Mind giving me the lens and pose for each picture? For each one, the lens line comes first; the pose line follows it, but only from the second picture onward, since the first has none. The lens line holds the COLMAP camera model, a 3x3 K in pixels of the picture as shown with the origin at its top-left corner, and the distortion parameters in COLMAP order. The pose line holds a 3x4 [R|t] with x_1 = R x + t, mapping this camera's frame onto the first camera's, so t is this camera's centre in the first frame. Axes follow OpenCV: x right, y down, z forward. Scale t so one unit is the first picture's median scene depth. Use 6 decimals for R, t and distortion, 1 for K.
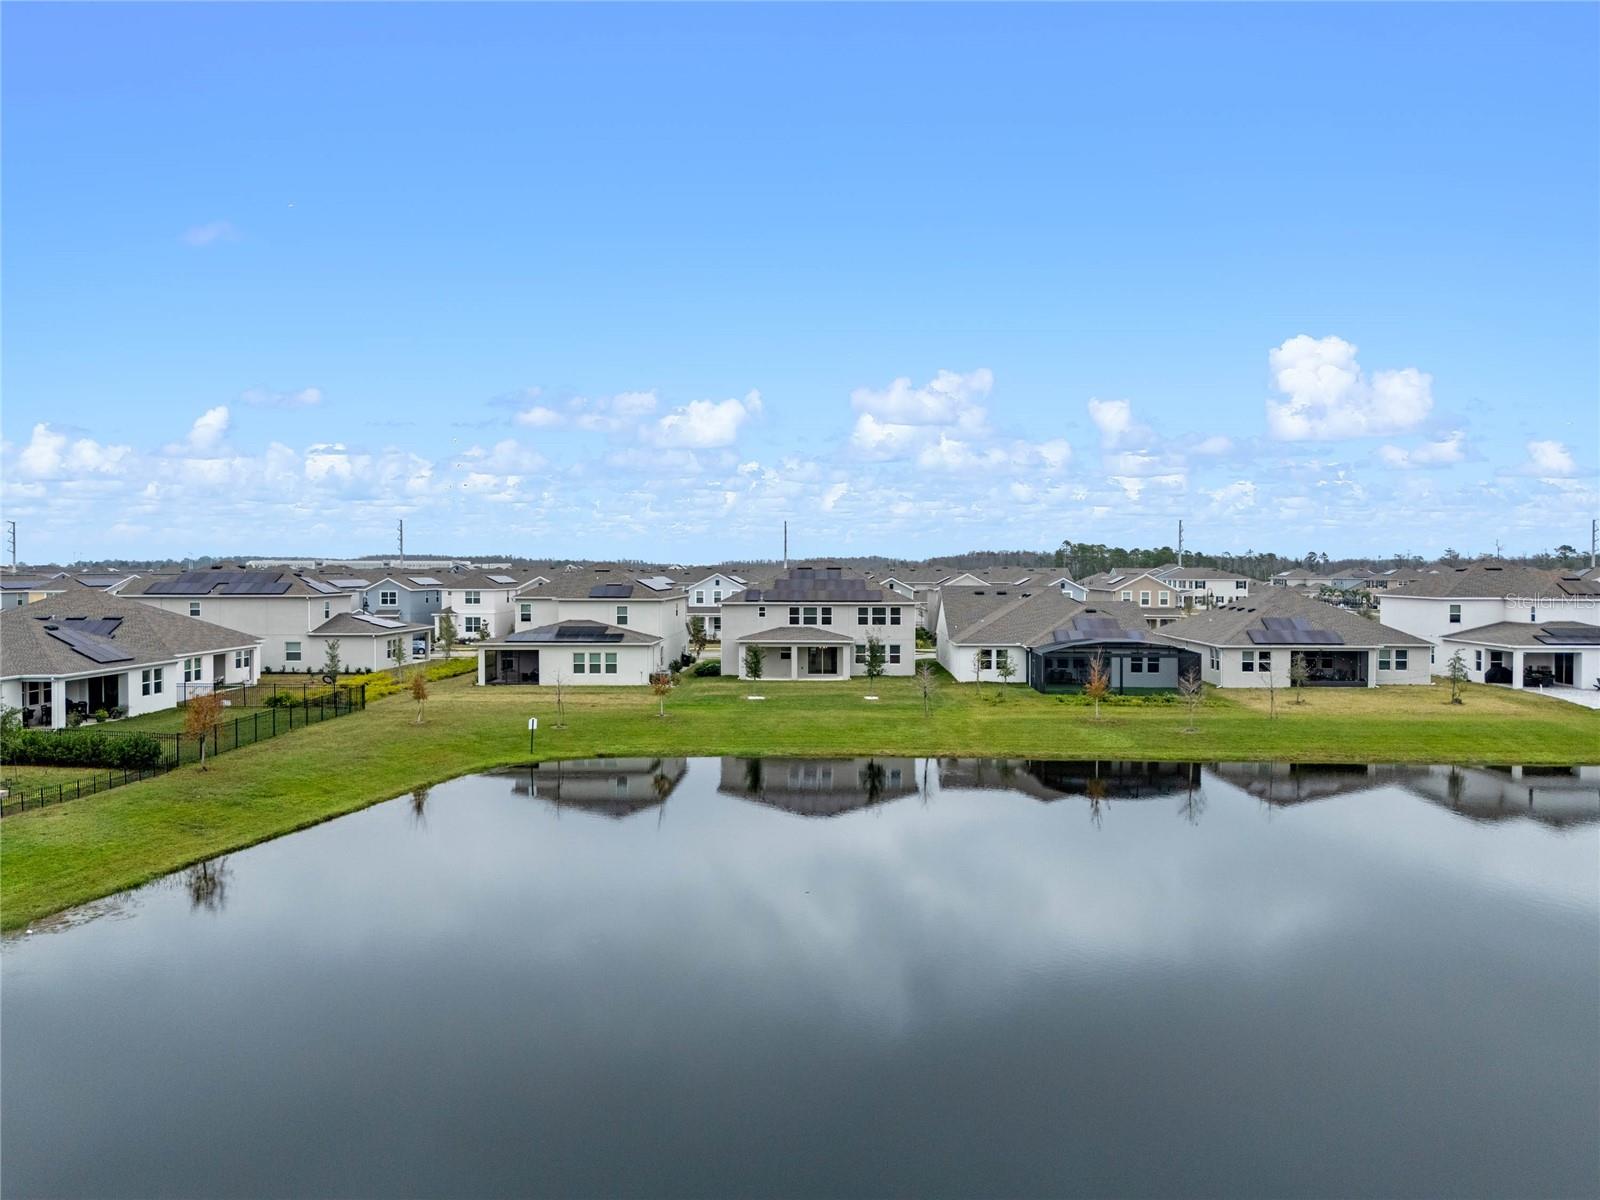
lens RADIAL K [[1173.5, 0, 813.3], [0, 1173.5, 599.4], [0, 0, 1]] dist [0.100995, -0.120713]
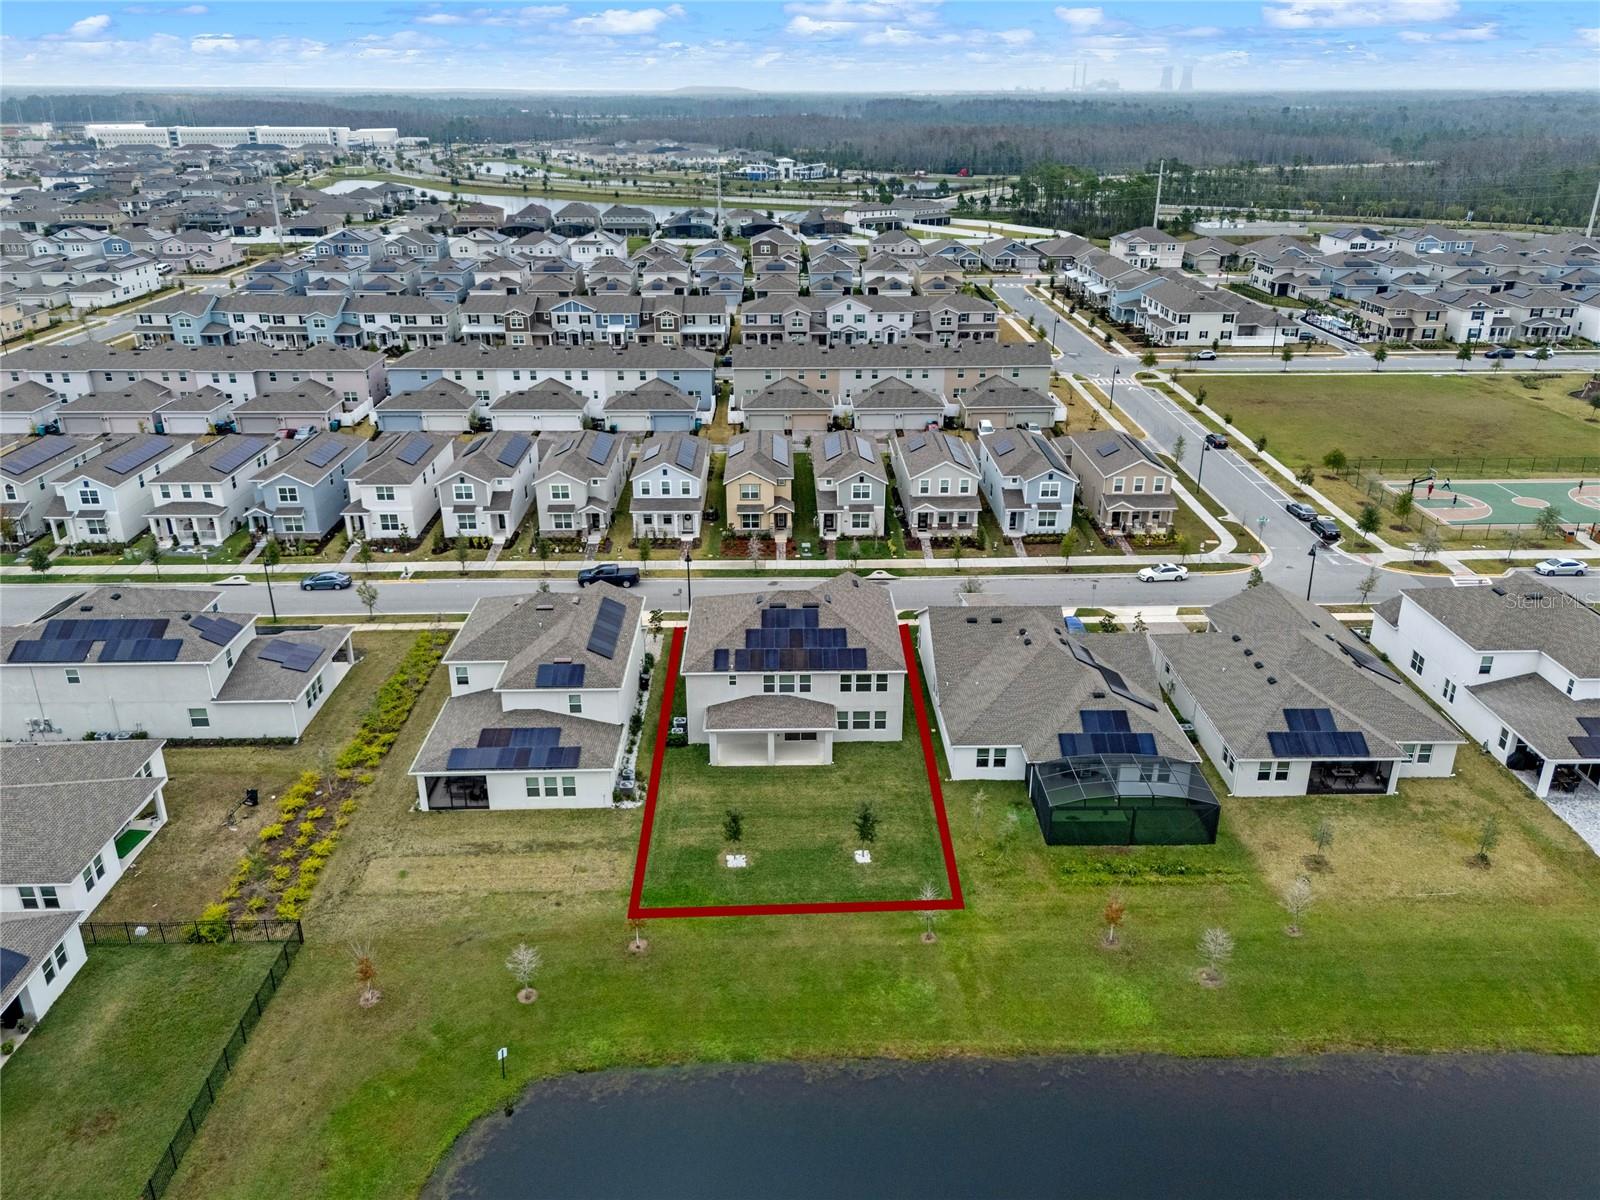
lens RADIAL K [[1200.1, 0, 811.8], [0, 1200.1, 608.8], [0, 0, 1]] dist [0.076596, -0.082725]
pose [[0.998515, -0.018005, 0.051420, -0.029436], [-0.002405, 0.928325, 0.371763, -0.378145], [-0.054428, -0.371334, 0.926903, 0.175012]]
